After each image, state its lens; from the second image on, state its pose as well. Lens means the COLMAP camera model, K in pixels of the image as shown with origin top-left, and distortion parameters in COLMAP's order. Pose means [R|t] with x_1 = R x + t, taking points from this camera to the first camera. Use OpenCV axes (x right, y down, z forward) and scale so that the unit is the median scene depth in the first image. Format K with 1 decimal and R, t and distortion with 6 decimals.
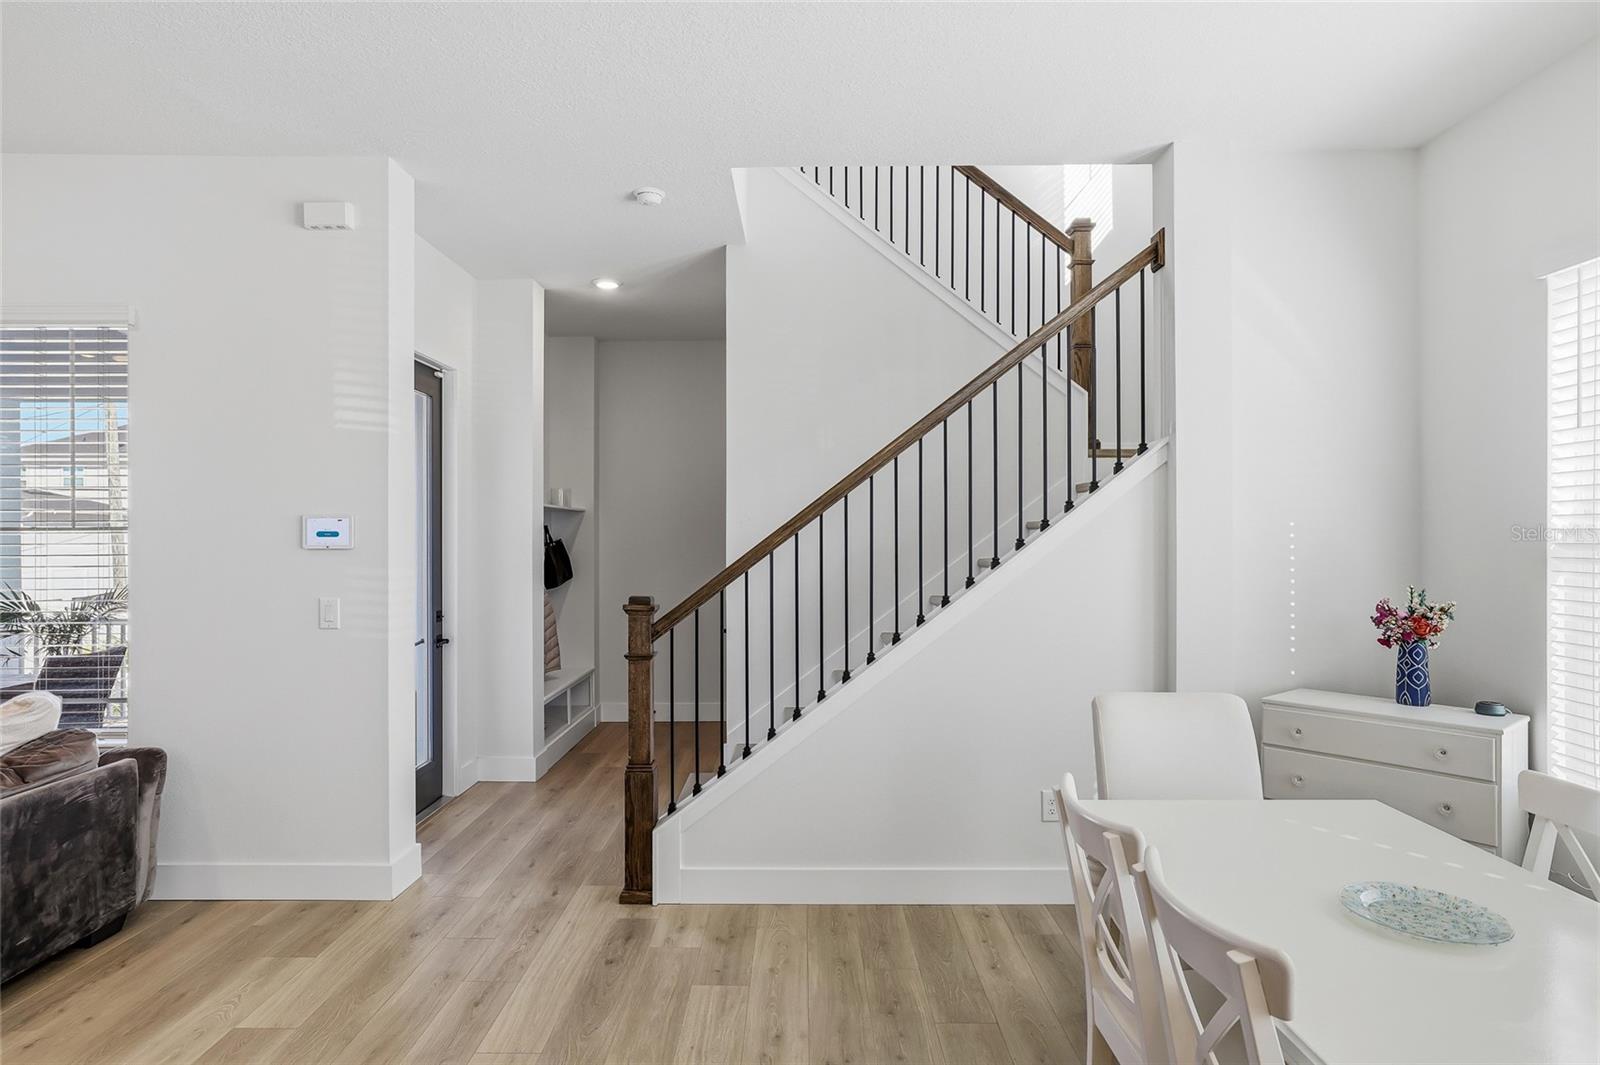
lens RADIAL K [[887.2, 0, 792.0], [0, 887.2, 536.4], [0, 0, 1]] dist [-0.004630, -0.000033]
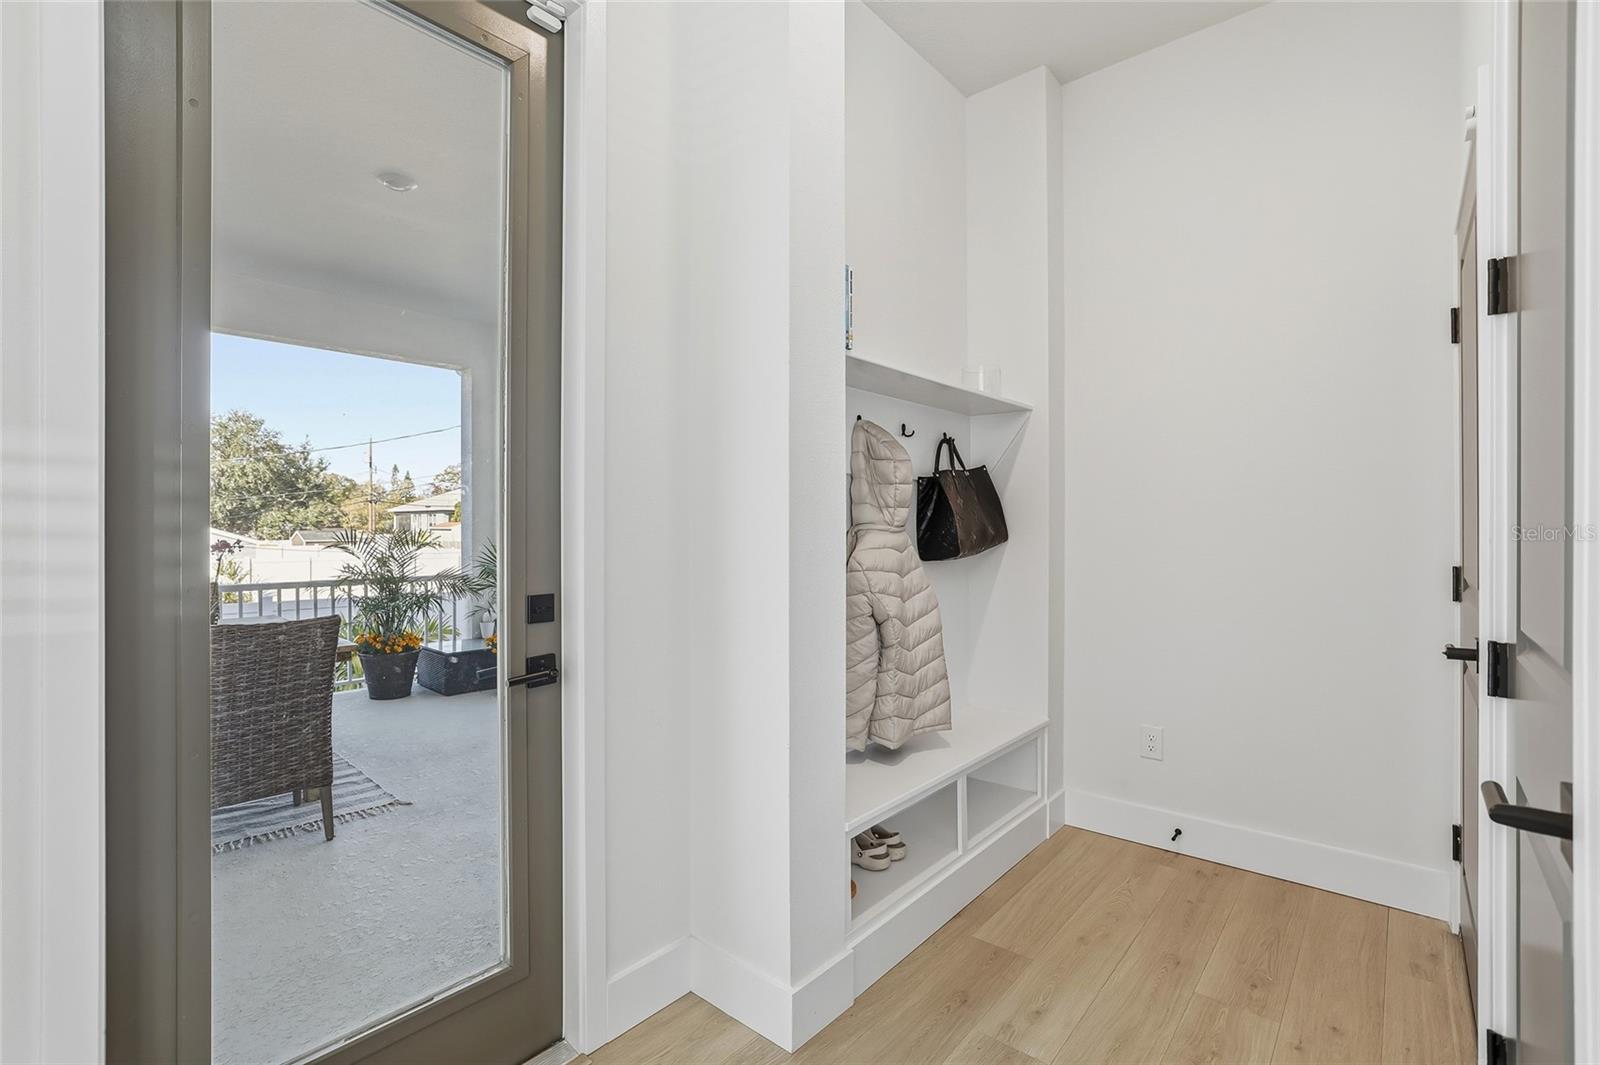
lens RADIAL K [[742.4, 0, 804.7], [0, 742.4, 526.5], [0, 0, 1]] dist [-0.024726, -0.000131]
pose [[0.774630, 0.012064, -0.632300, -0.071272], [-0.006638, 0.999918, 0.010946, 0.037020], [0.632380, -0.004282, 0.774646, 0.632241]]
